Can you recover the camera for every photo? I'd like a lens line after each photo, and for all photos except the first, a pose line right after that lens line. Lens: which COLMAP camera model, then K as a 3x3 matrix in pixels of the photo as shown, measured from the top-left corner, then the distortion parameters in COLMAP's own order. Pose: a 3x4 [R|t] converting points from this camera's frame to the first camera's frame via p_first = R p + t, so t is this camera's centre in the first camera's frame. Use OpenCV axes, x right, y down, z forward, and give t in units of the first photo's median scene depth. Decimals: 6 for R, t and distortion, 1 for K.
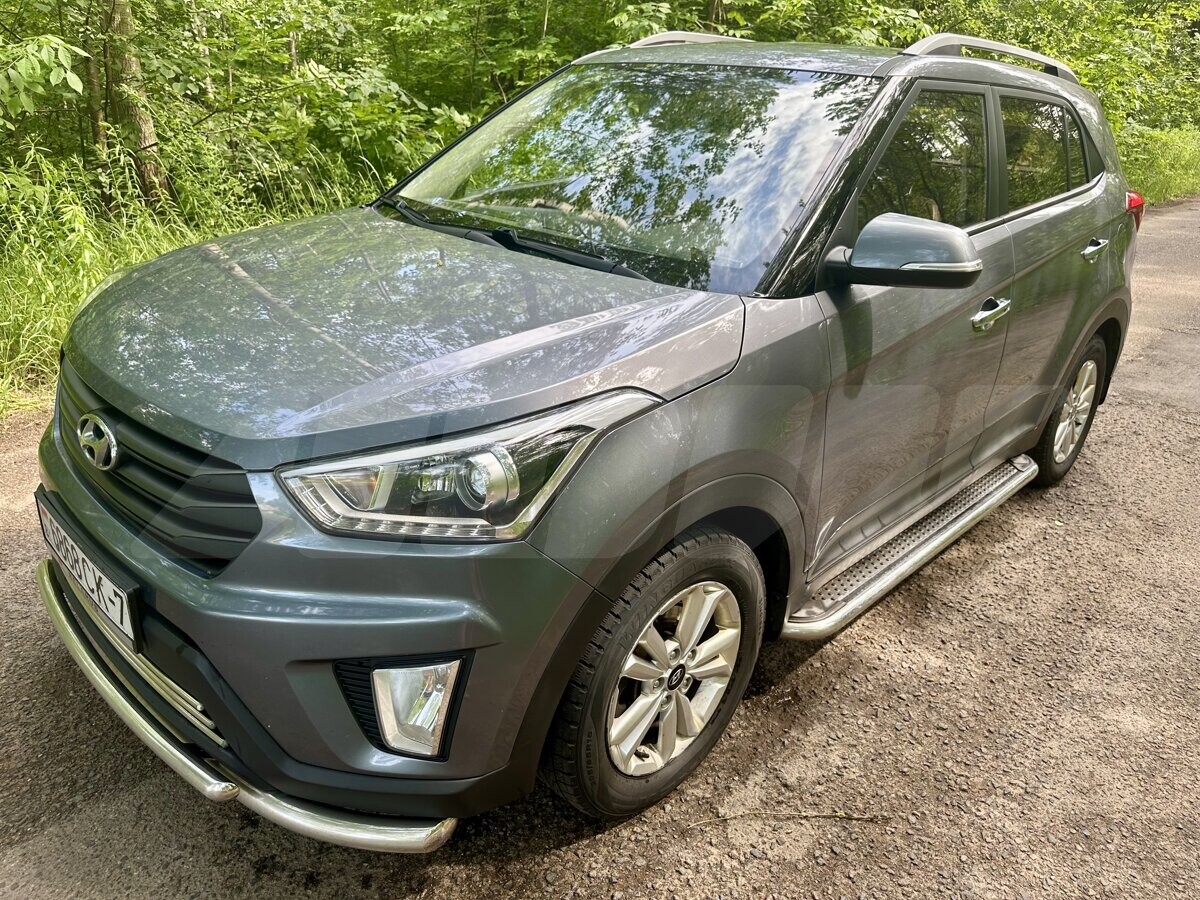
lens RADIAL K [[861.4, 0, 600.0], [0, 861.4, 450.0], [0, 0, 1]] dist [0.047564, -0.002148]
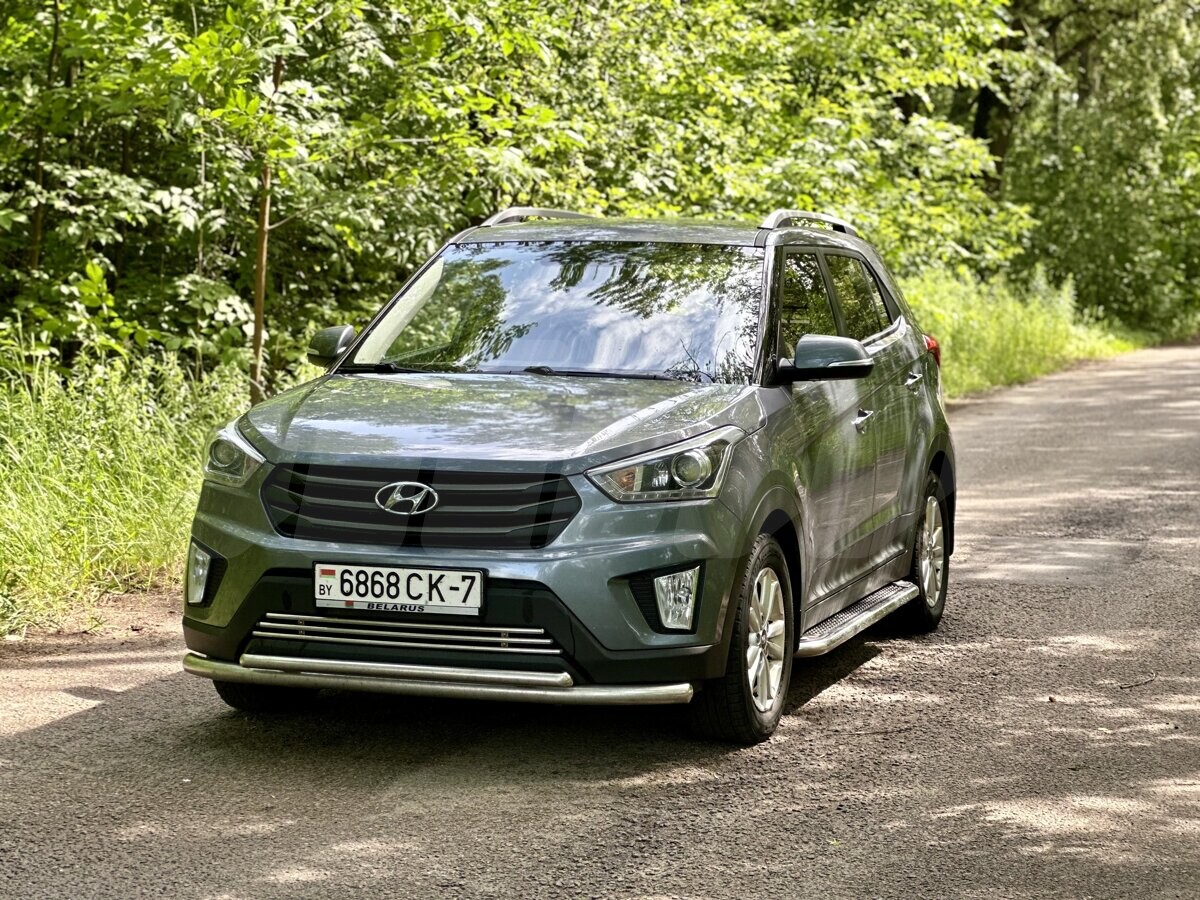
lens RADIAL K [[2746.9, 0, 600.0], [0, 2746.9, 450.0], [0, 0, 1]] dist [0.806410, 0.073499]
pose [[0.899755, -0.082837, 0.428461, -1.883606], [0.209668, 0.943133, -0.257954, 0.981433], [-0.382728, 0.321930, 0.865956, -2.676773]]
